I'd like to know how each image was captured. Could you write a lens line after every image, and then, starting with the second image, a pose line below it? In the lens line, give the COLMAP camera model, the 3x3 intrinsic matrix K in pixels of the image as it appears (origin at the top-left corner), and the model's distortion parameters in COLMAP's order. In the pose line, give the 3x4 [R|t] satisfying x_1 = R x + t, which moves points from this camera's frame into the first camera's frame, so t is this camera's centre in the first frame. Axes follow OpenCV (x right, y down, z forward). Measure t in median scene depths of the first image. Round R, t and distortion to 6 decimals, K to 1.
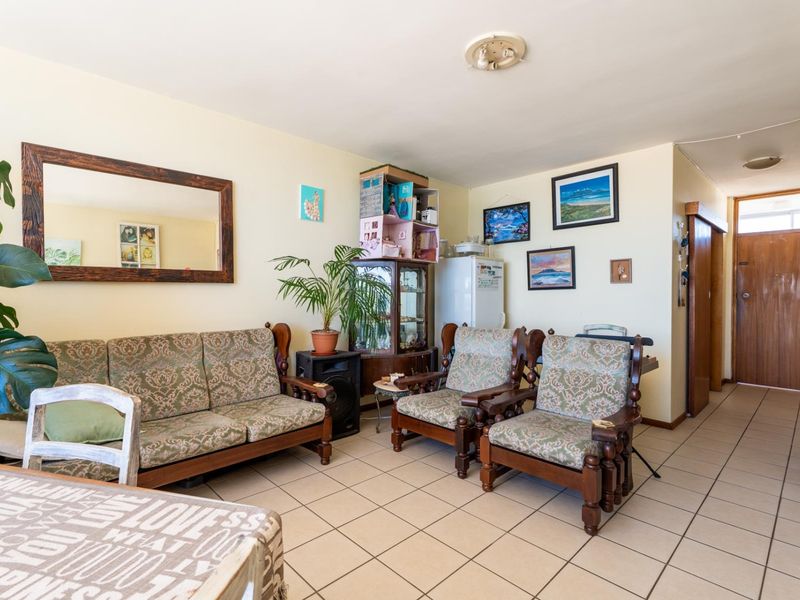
lens RADIAL K [[402.2, 0, 397.7], [0, 402.2, 298.8], [0, 0, 1]] dist [-0.003421, -0.000729]
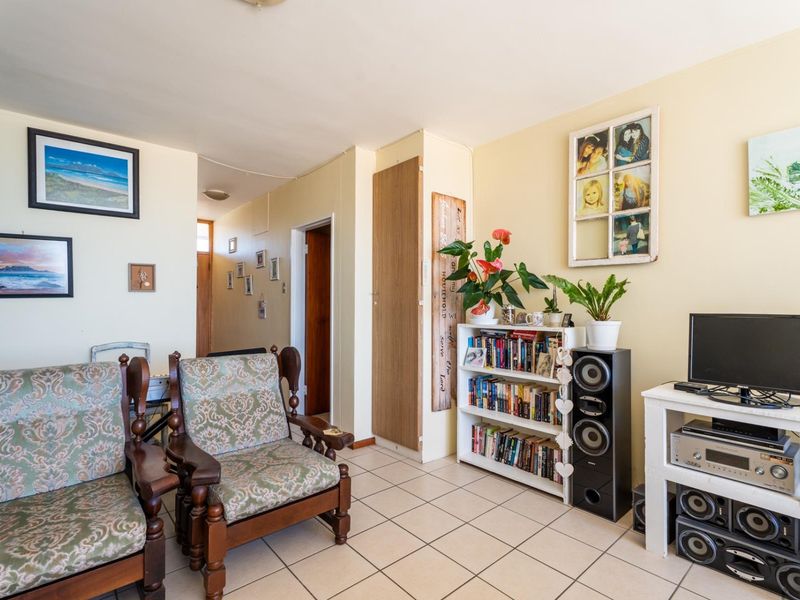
lens RADIAL K [[402.2, 0, 398.0], [0, 402.2, 302.4], [0, 0, 1]] dist [-0.003421, -0.000729]
pose [[0.042832, 0.001464, 0.999081, -0.275485], [0.009550, 0.999953, -0.001875, -0.009759], [-0.999037, 0.009621, 0.042815, 0.422840]]
